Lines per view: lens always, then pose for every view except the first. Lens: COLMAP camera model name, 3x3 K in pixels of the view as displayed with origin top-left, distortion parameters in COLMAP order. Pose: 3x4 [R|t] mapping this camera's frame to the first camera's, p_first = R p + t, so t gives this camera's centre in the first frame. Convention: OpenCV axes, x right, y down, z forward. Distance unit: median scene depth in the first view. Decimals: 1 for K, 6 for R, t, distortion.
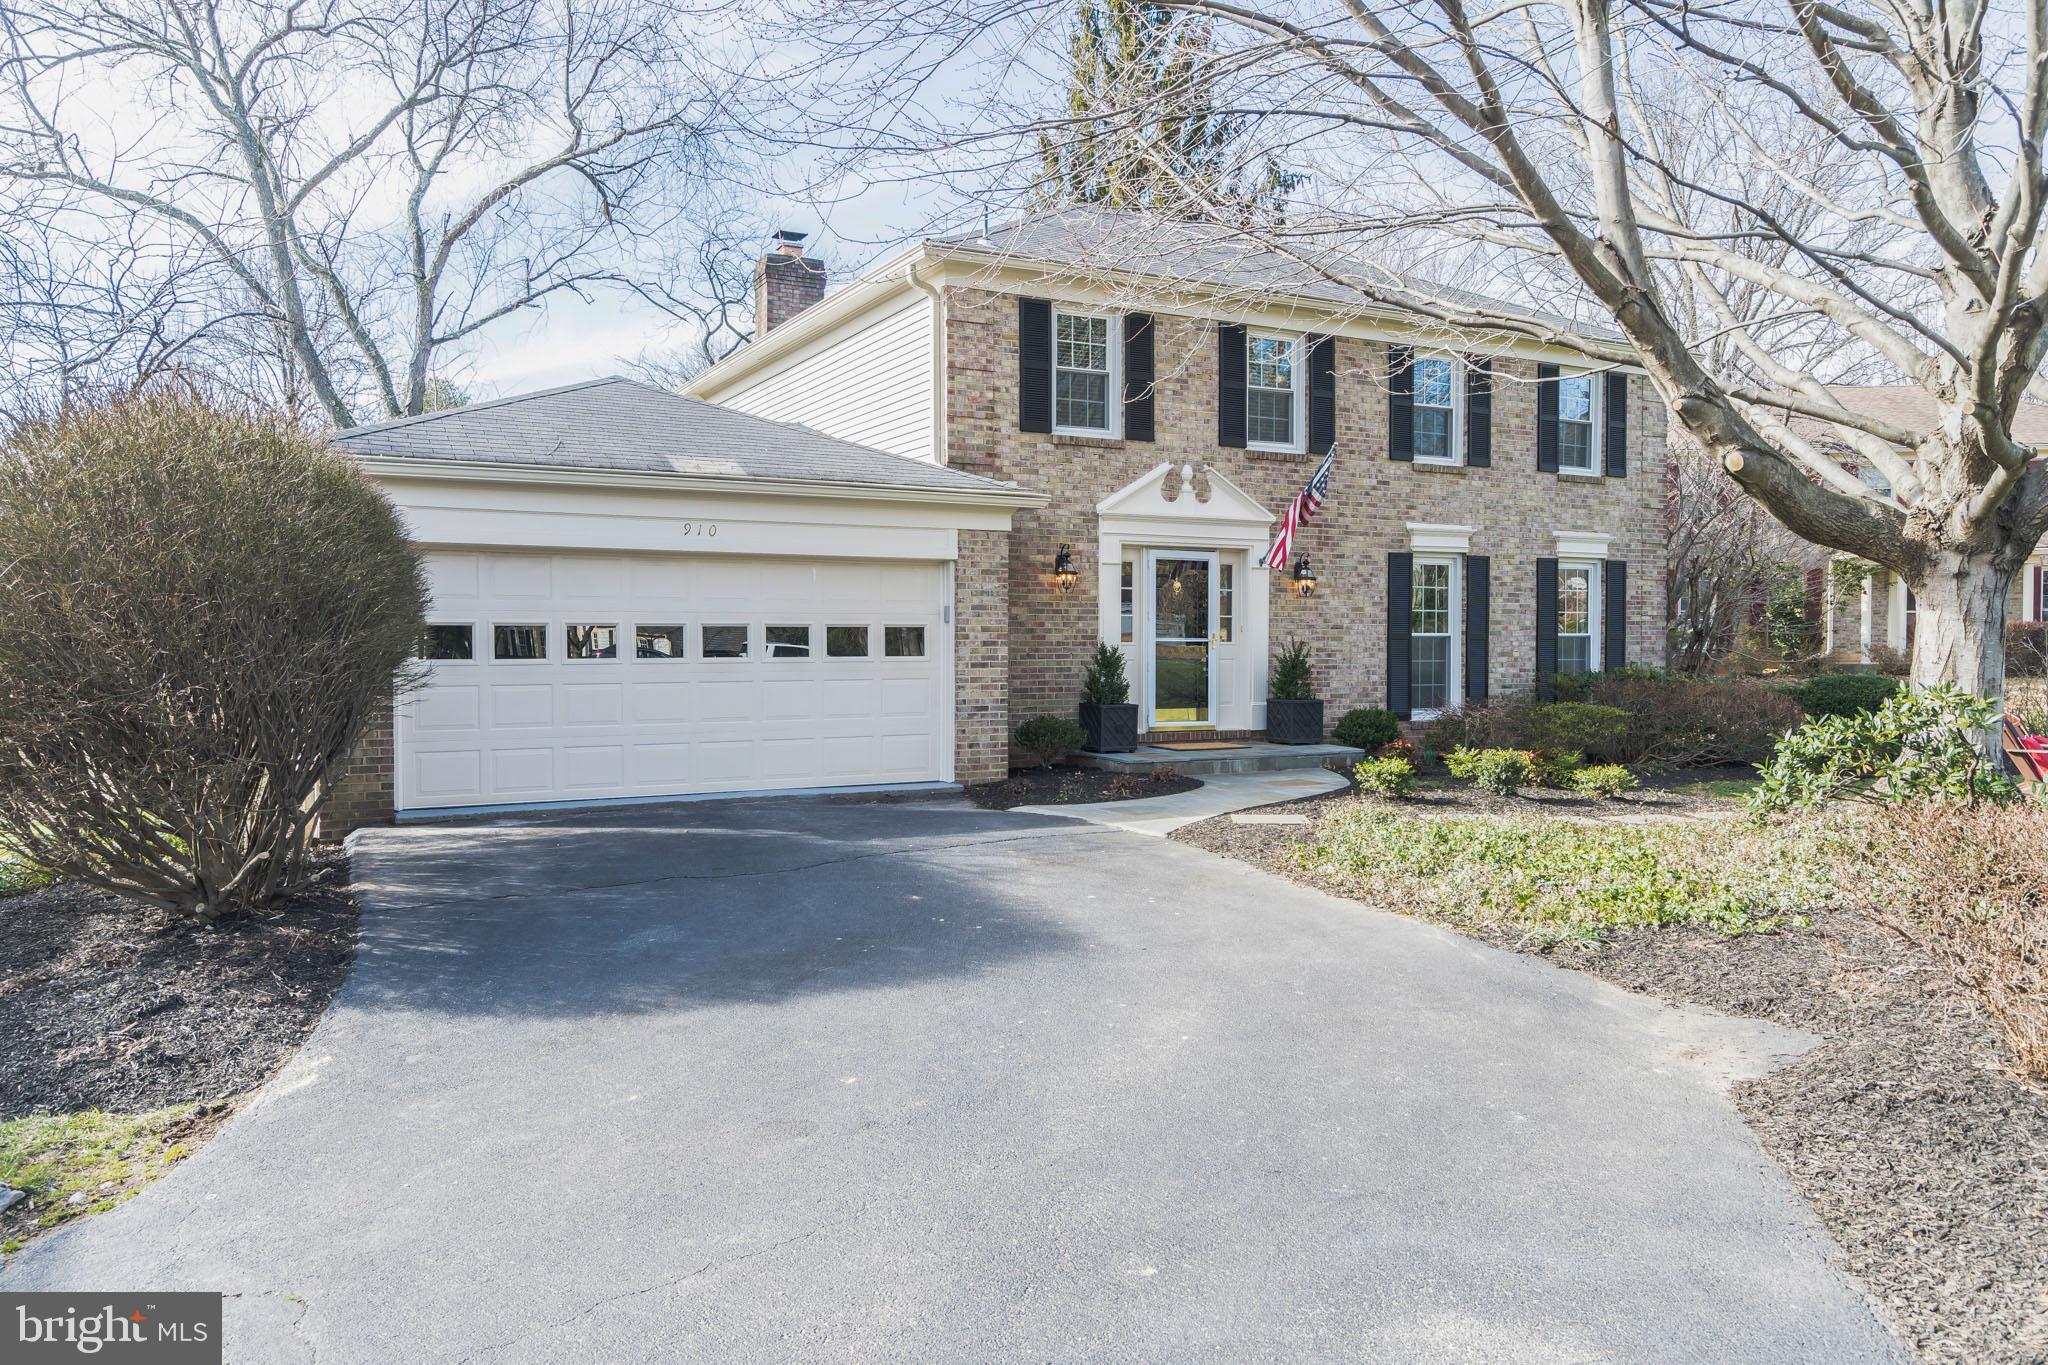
lens RADIAL K [[1394.9, 0, 1024.0], [0, 1394.9, 682.5], [0, 0, 1]] dist [0.007713, 0.000197]
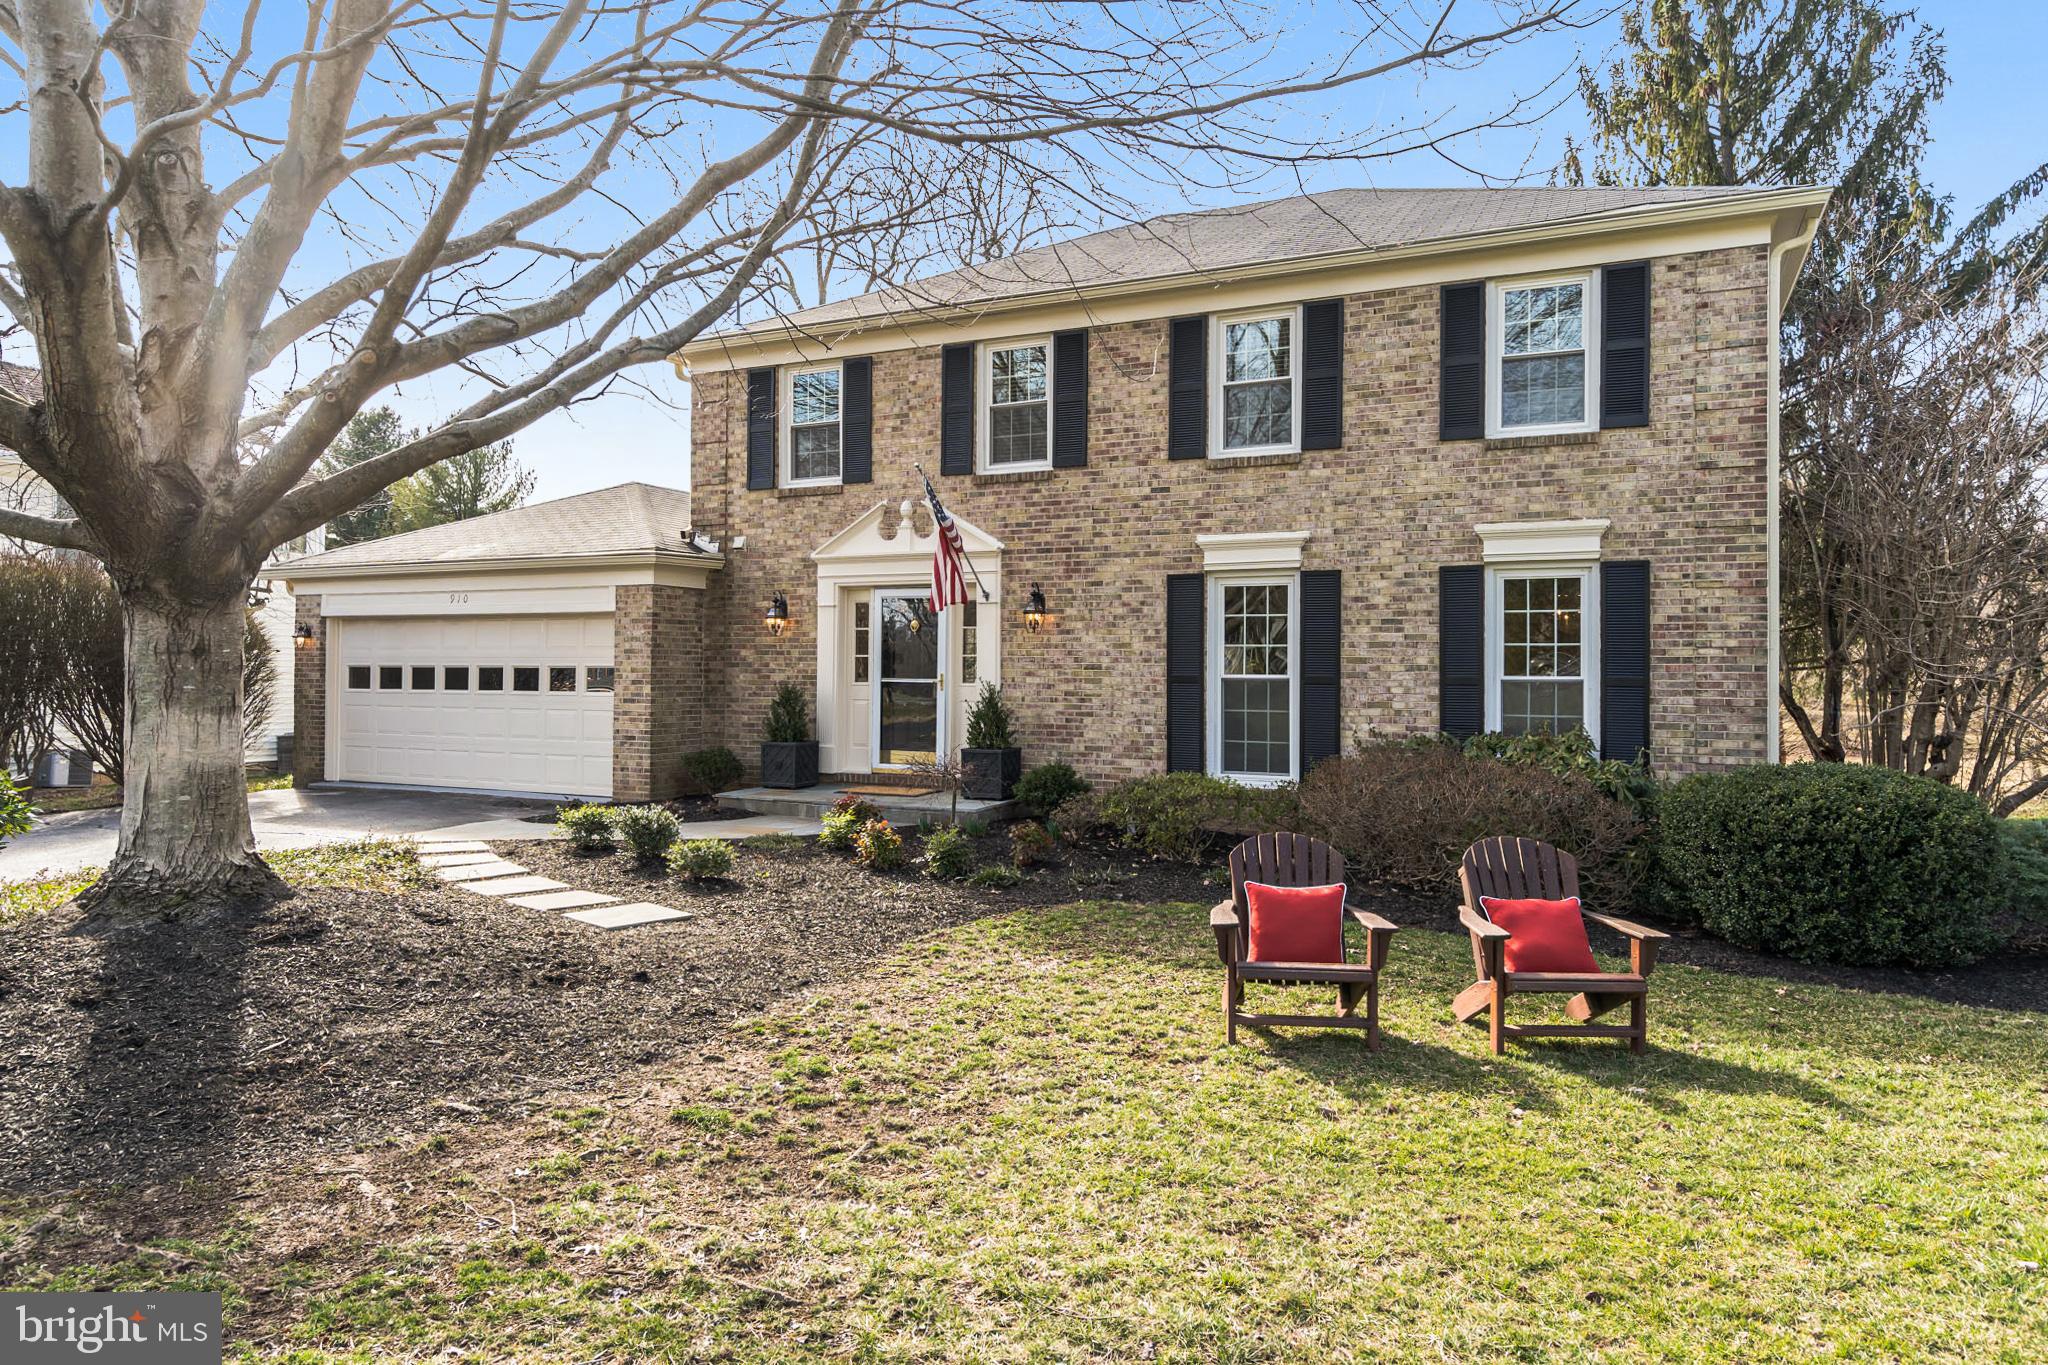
lens RADIAL K [[1323.0, 0, 1024.0], [0, 1323.0, 682.5], [0, 0, 1]] dist [0.001938, 0.000732]
pose [[0.585073, 0.010885, -0.810907, 0.851218], [-0.028646, 0.999563, -0.007251, -0.023303], [0.810474, 0.027472, 0.585130, 0.494790]]
